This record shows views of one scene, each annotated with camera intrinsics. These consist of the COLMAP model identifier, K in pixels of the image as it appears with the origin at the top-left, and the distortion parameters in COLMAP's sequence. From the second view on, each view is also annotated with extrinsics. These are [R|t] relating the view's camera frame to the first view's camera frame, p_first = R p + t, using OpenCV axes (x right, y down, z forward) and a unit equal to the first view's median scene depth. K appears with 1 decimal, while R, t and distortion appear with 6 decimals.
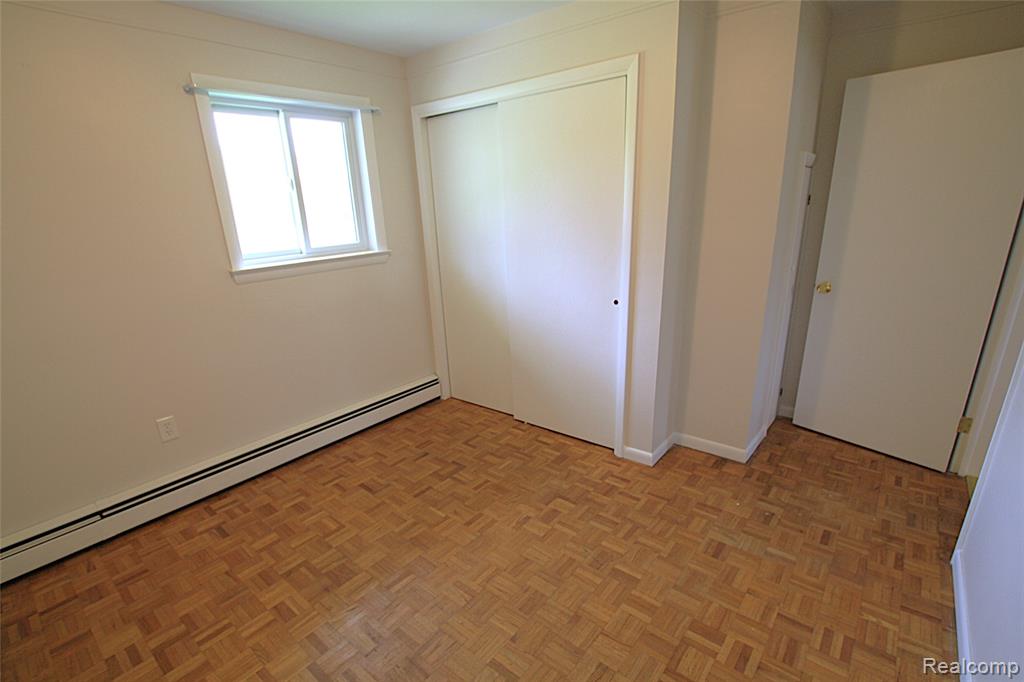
lens RADIAL K [[479.6, 0, 519.7], [0, 479.6, 360.6], [0, 0, 1]] dist [-0.026823, 0.001134]
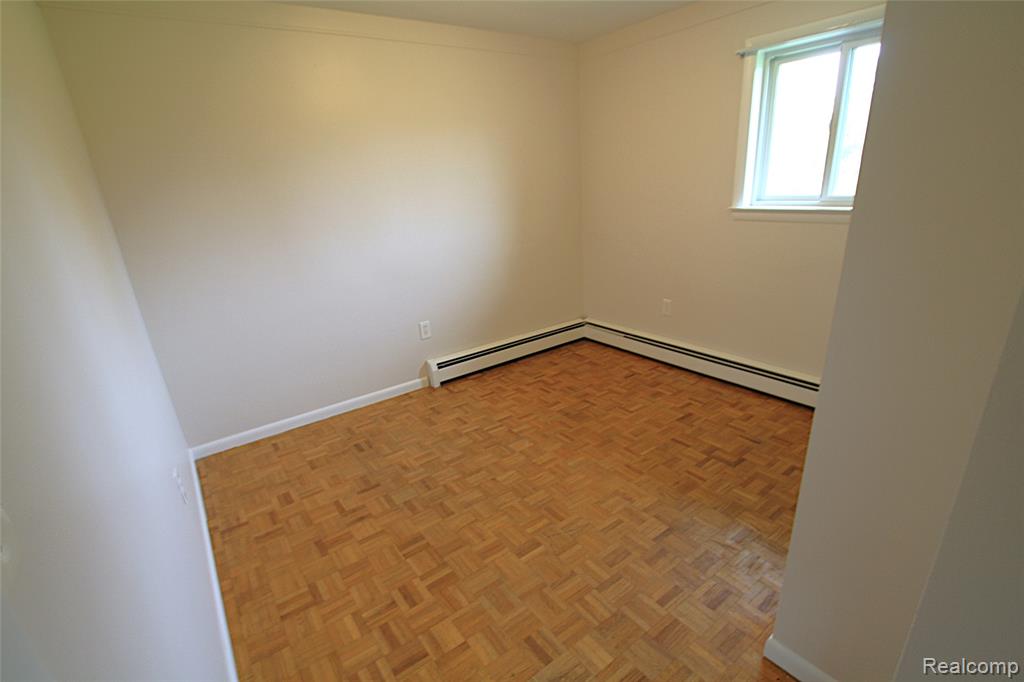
lens RADIAL K [[479.6, 0, 519.7], [0, 479.6, 360.6], [0, 0, 1]] dist [-0.026823, 0.001134]
pose [[-0.240250, 0.387980, -0.889804, 0.910805], [-0.245387, 0.862606, 0.442376, -0.310944], [0.939183, 0.324627, -0.112036, 0.912296]]
